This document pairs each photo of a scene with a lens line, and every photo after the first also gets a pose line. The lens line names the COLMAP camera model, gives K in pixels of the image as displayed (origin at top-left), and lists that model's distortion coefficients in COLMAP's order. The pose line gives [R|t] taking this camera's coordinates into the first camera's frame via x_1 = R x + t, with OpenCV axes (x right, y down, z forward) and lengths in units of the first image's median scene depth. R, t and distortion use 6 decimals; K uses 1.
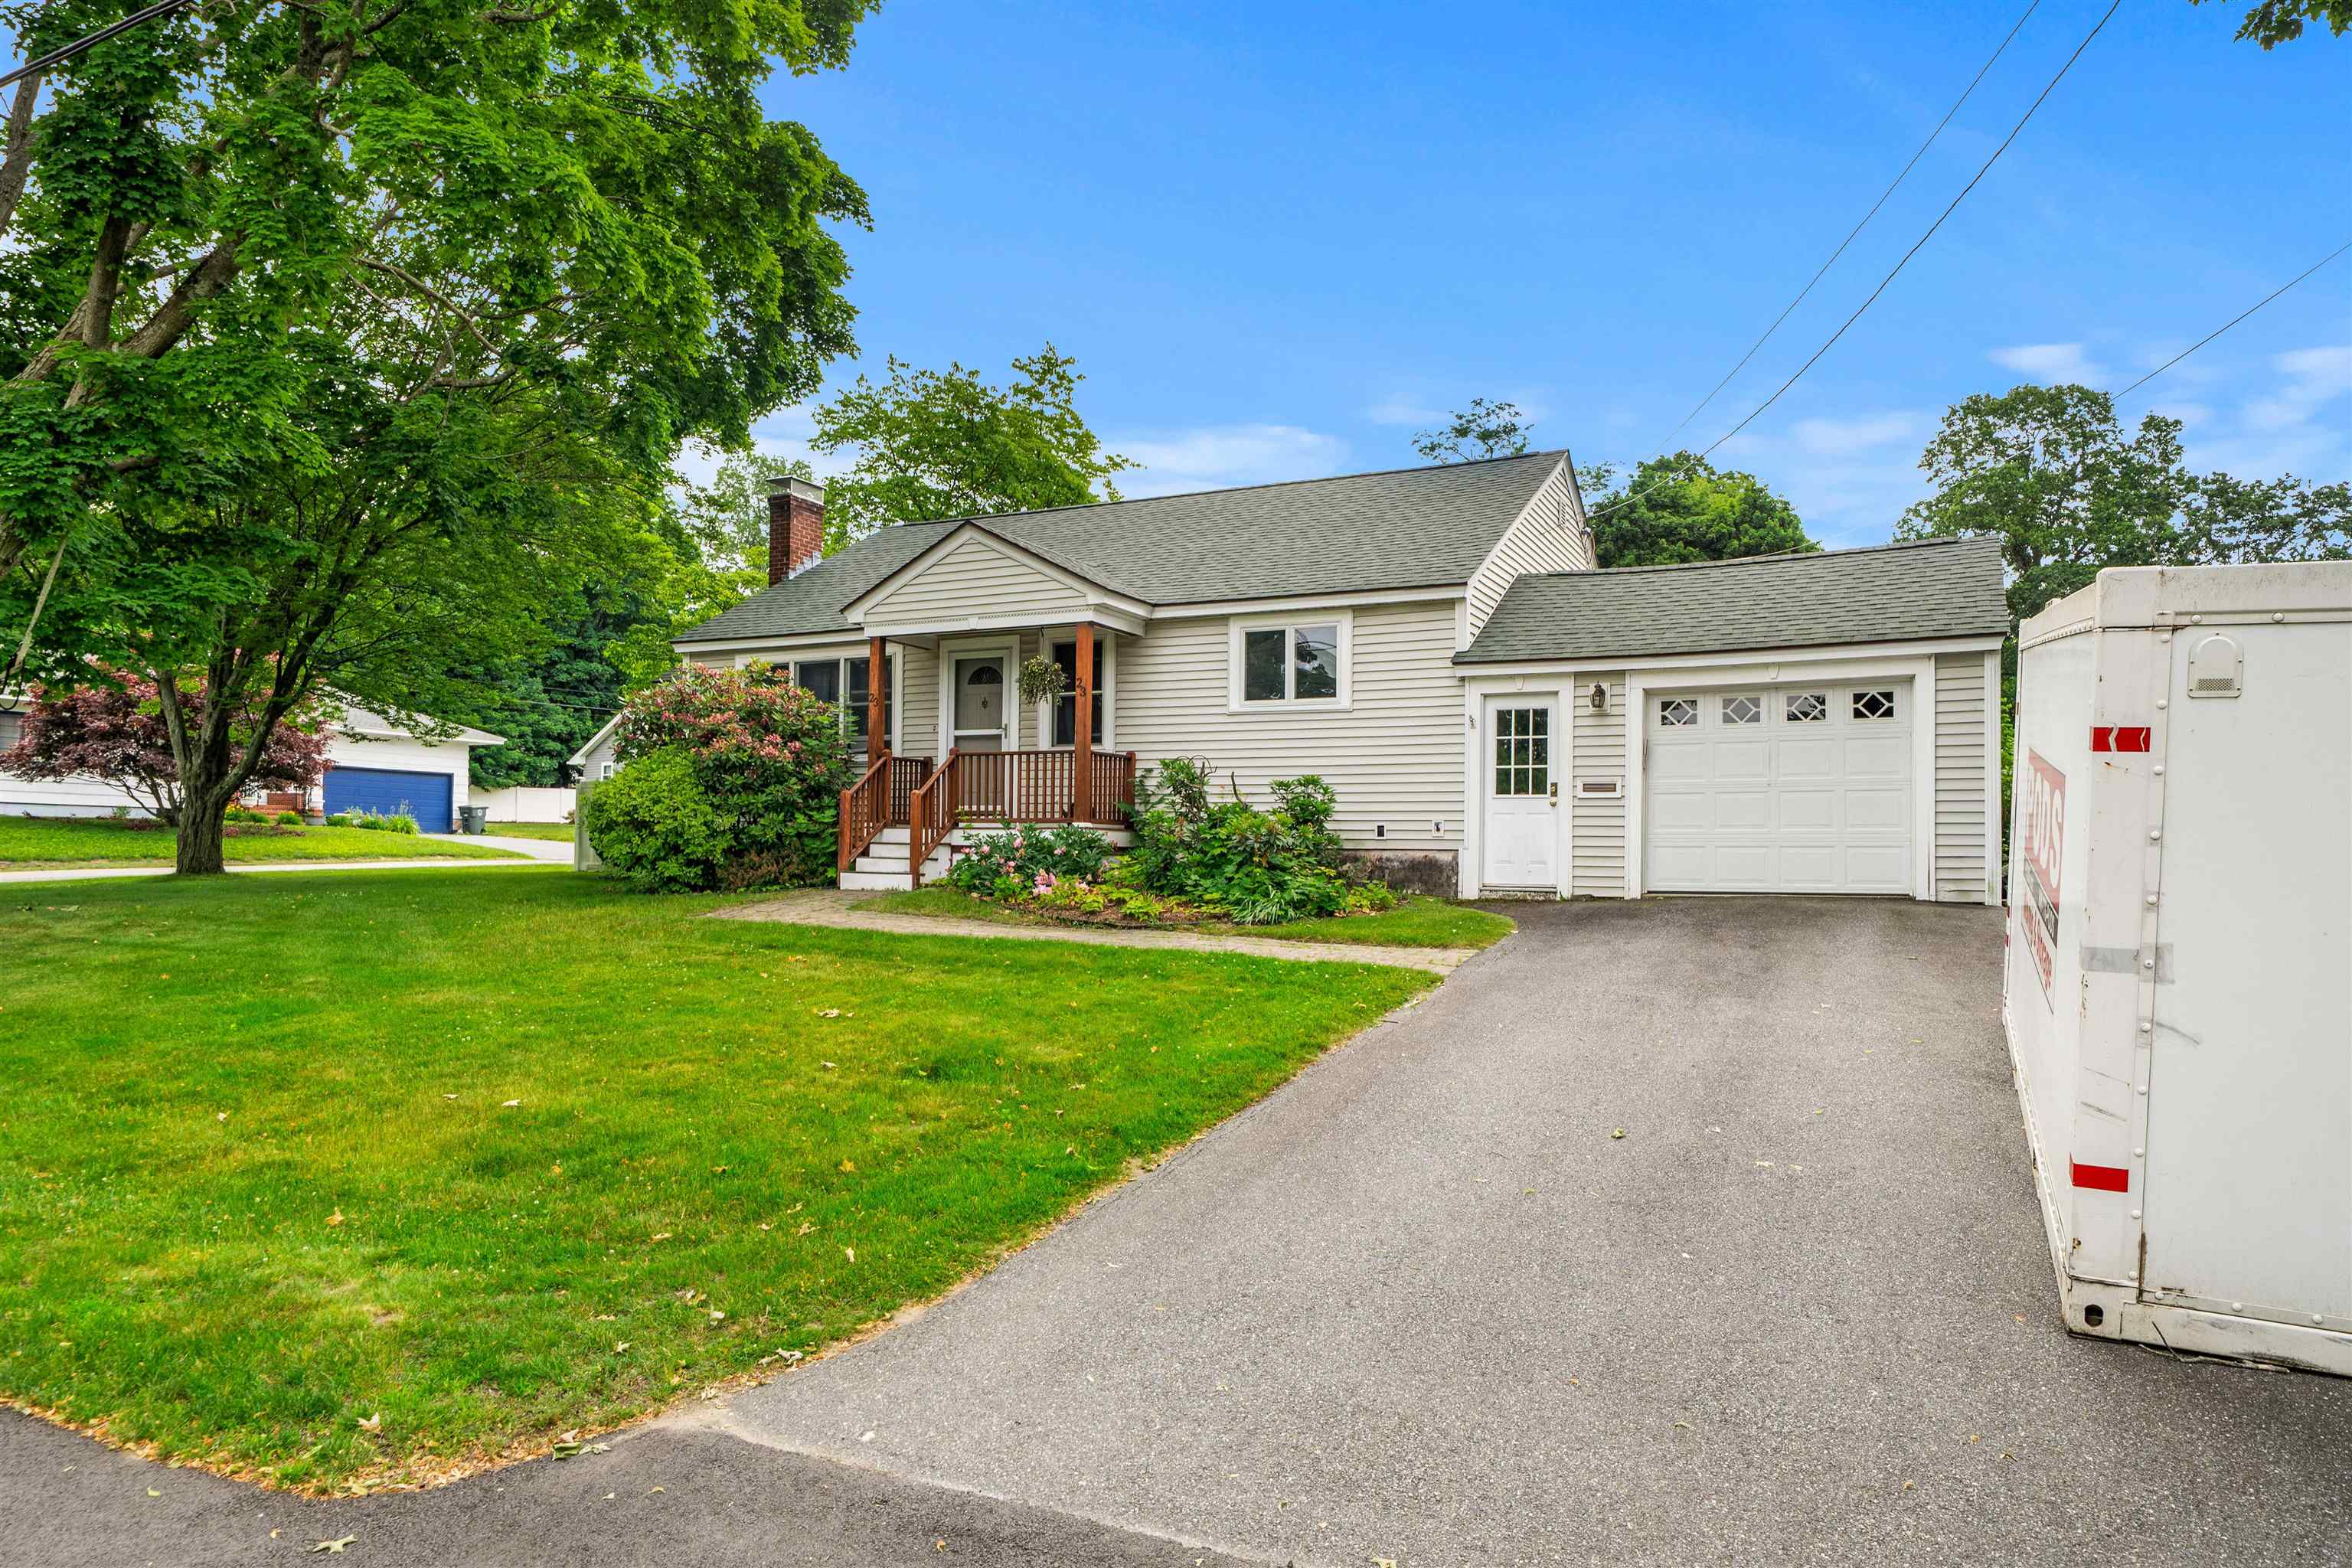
lens RADIAL K [[1435.8, 0, 1224.1], [0, 1435.8, 847.9], [0, 0, 1]] dist [0.000843, -0.001125]
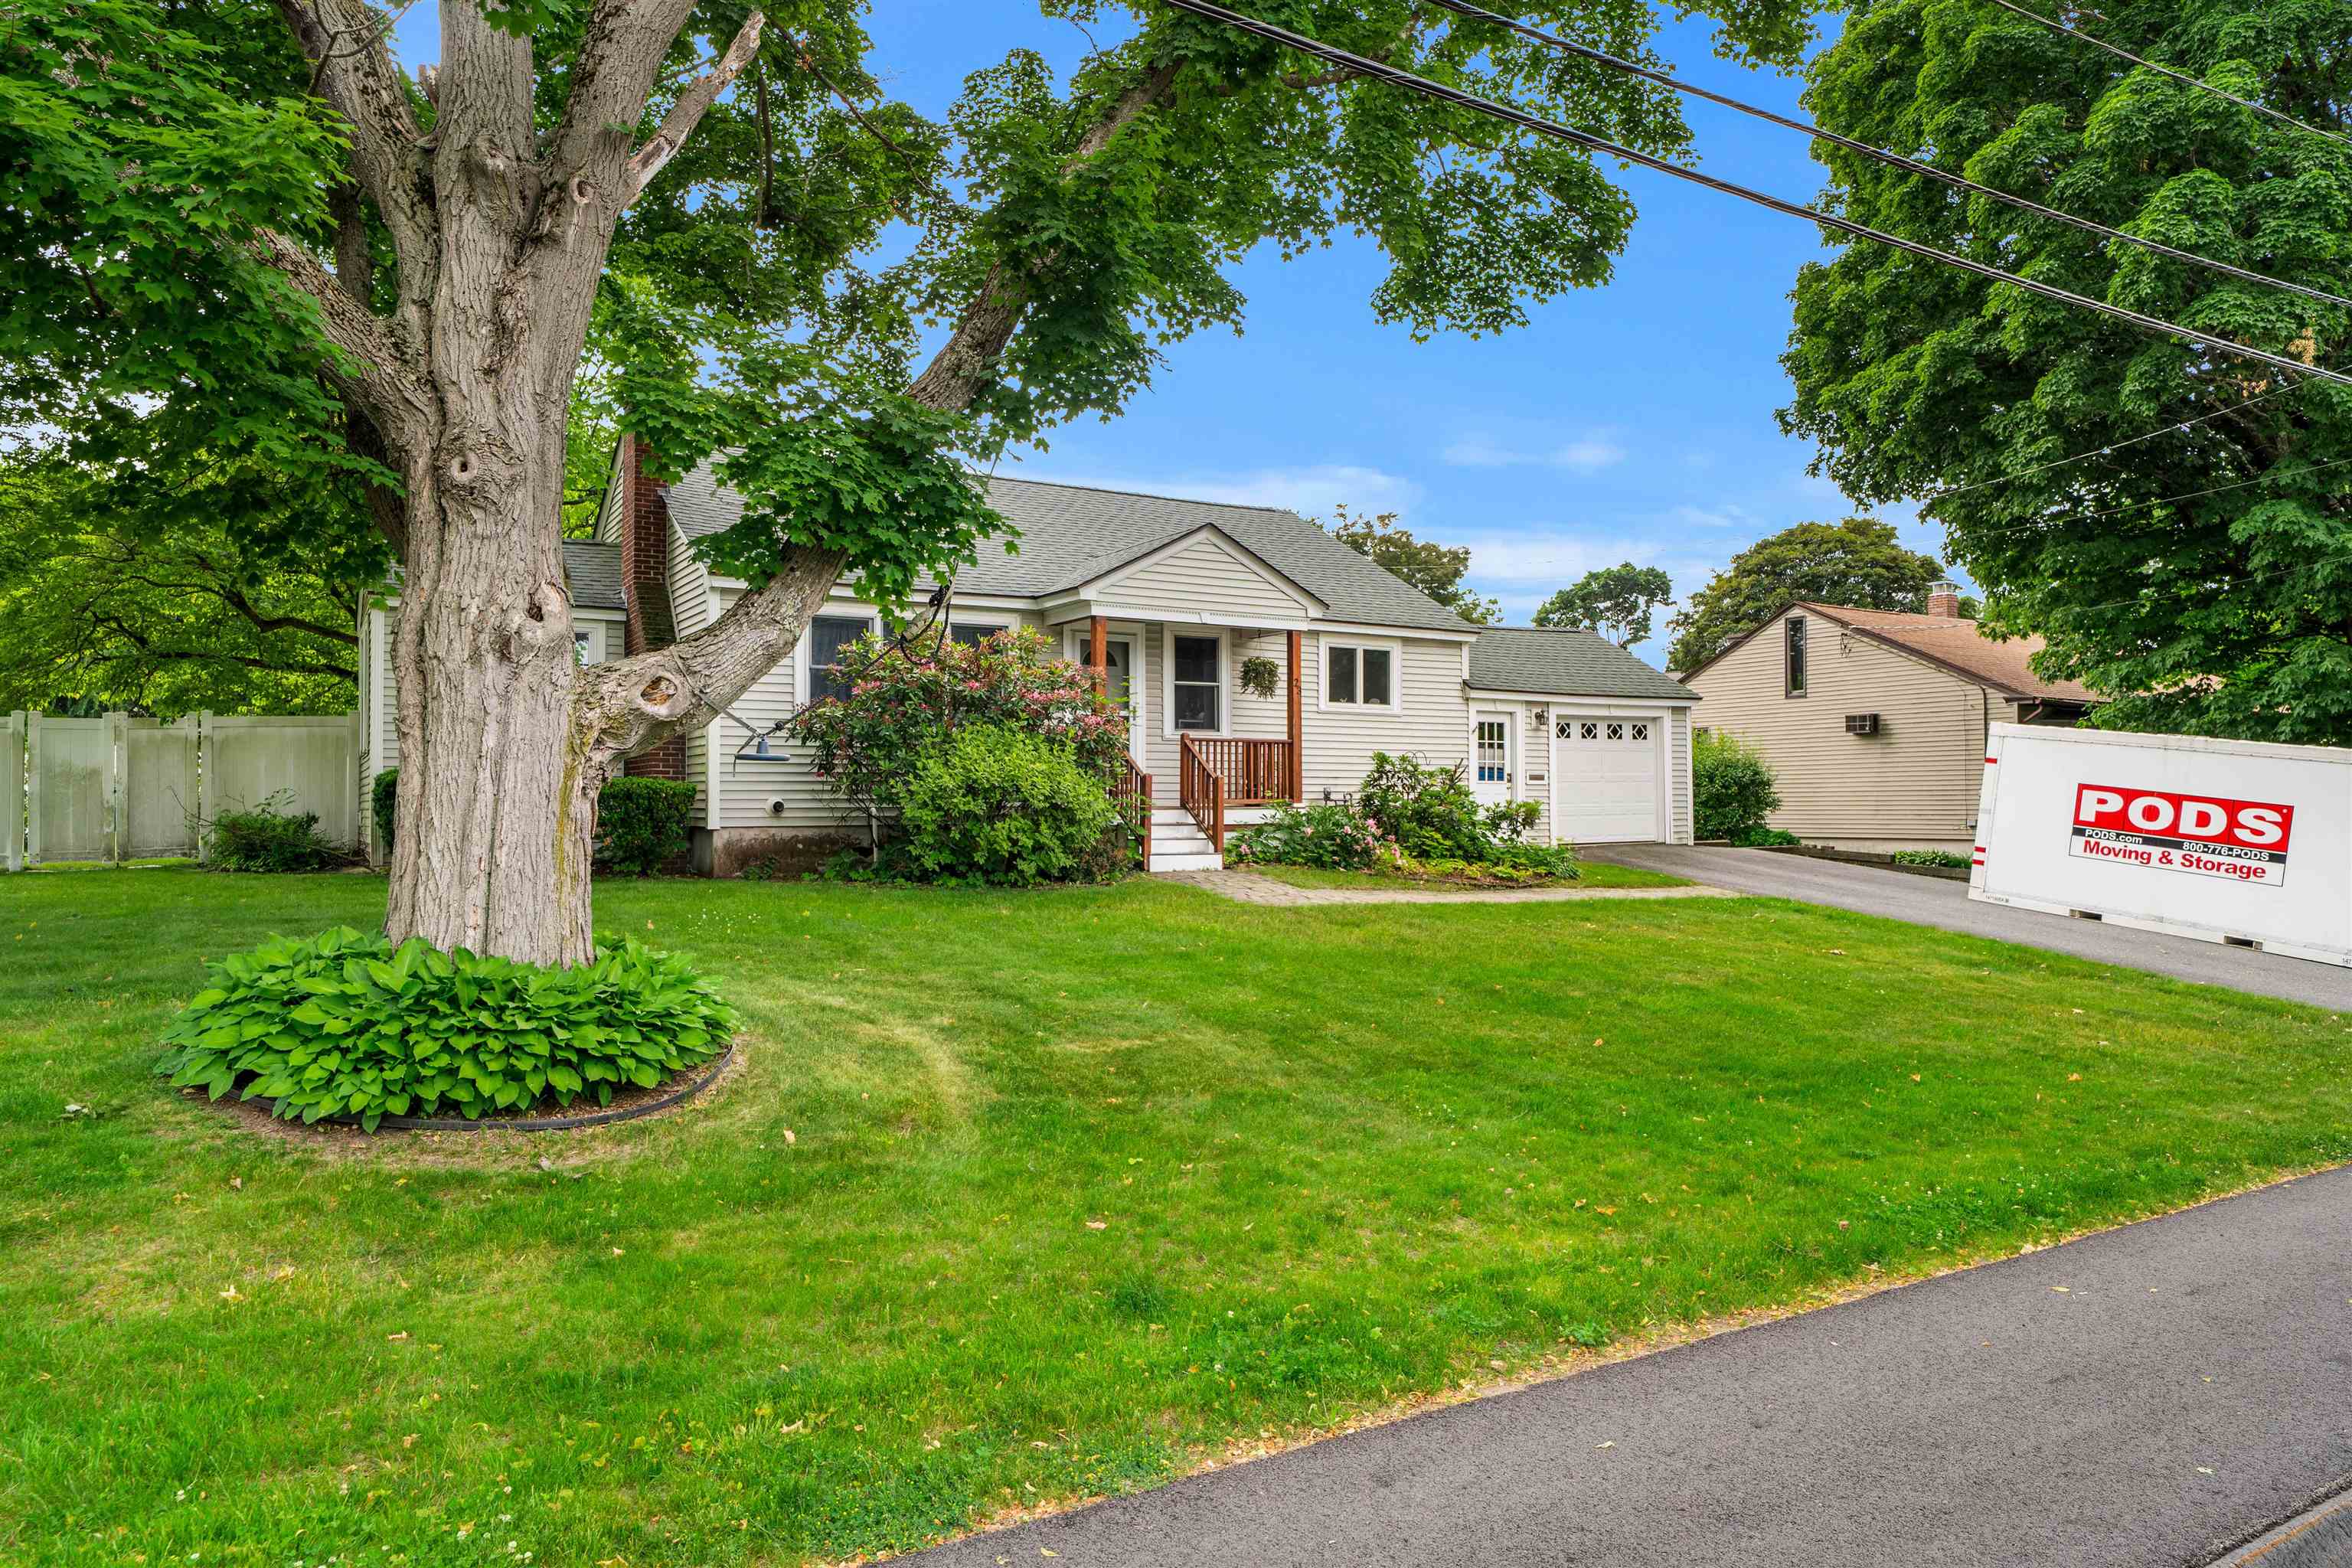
lens RADIAL K [[1422.3, 0, 1174.9], [0, 1422.3, 777.6], [0, 0, 1]] dist [-0.005936, -0.000148]
pose [[0.561620, 0.002316, 0.827392, -1.106227], [0.001434, 0.999992, -0.003773, -0.034037], [-0.827394, 0.003306, 0.561612, 0.437814]]
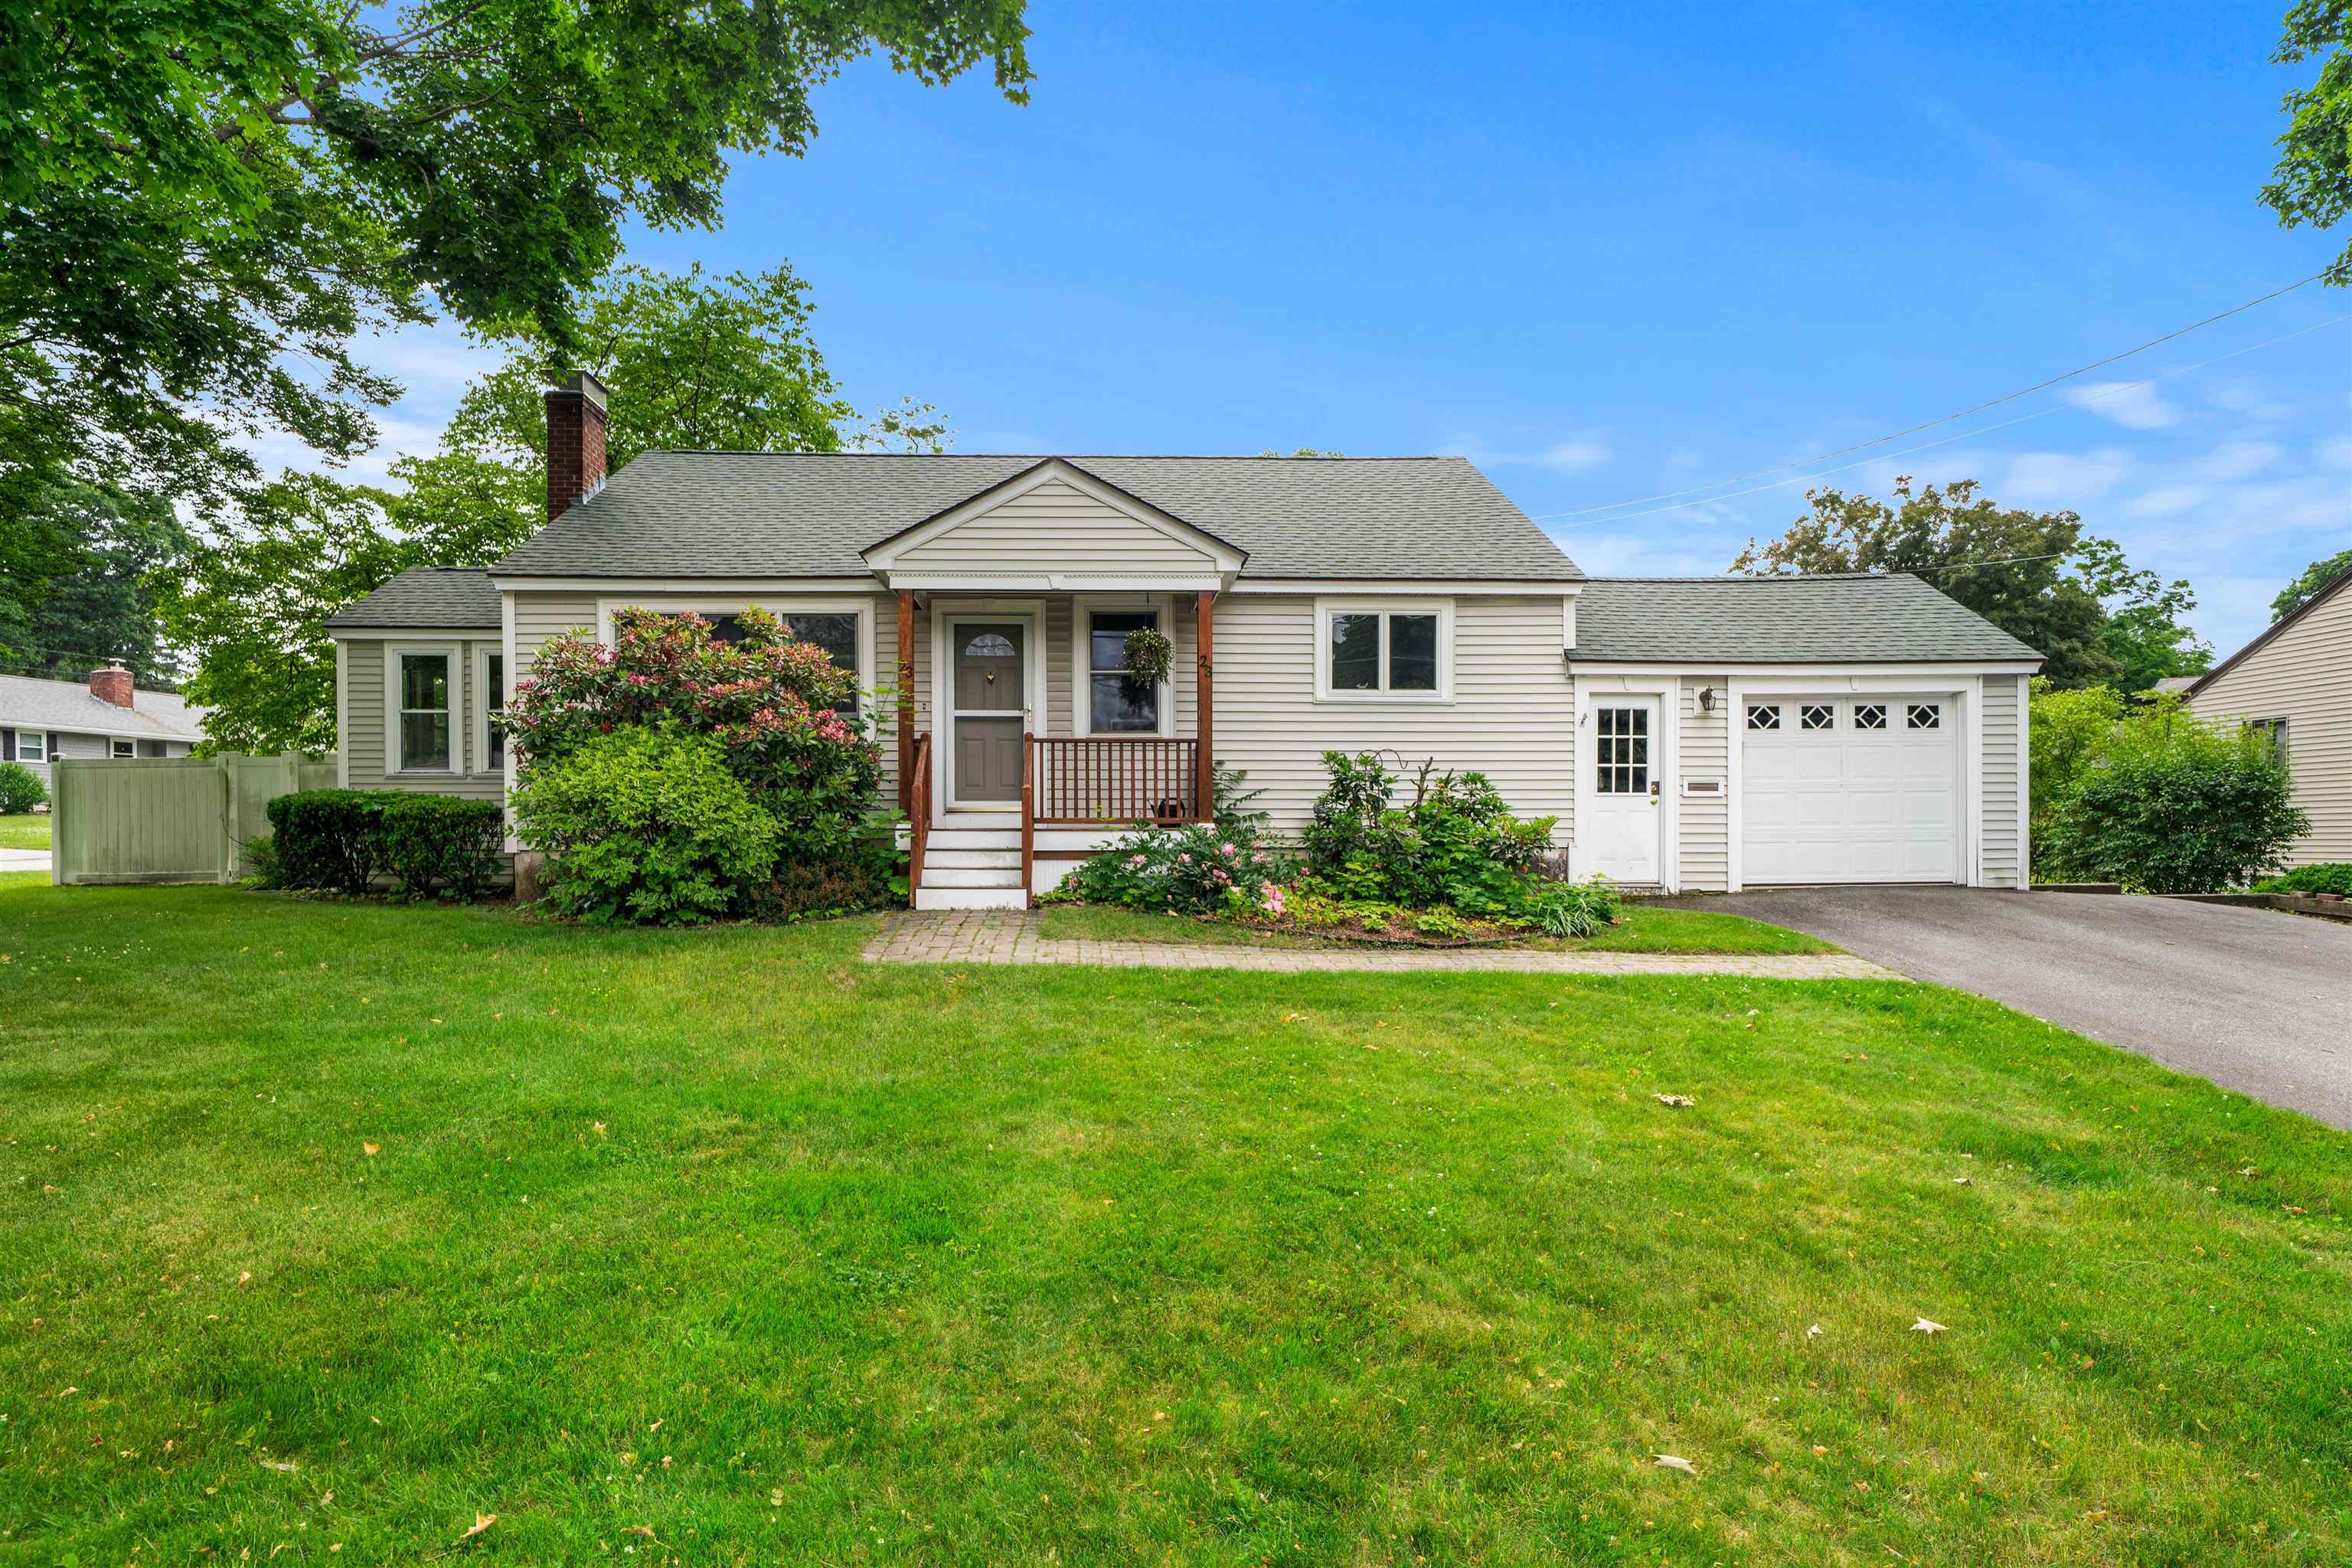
lens RADIAL K [[1316.5, 0, 1182.5], [0, 1316.5, 860.0], [0, 0, 1]] dist [0.001976, -0.001491]
pose [[0.884515, -0.021381, 0.466022, -0.484775], [0.008856, 0.999539, 0.029049, -0.018471], [-0.466428, -0.021567, 0.884296, 0.301836]]
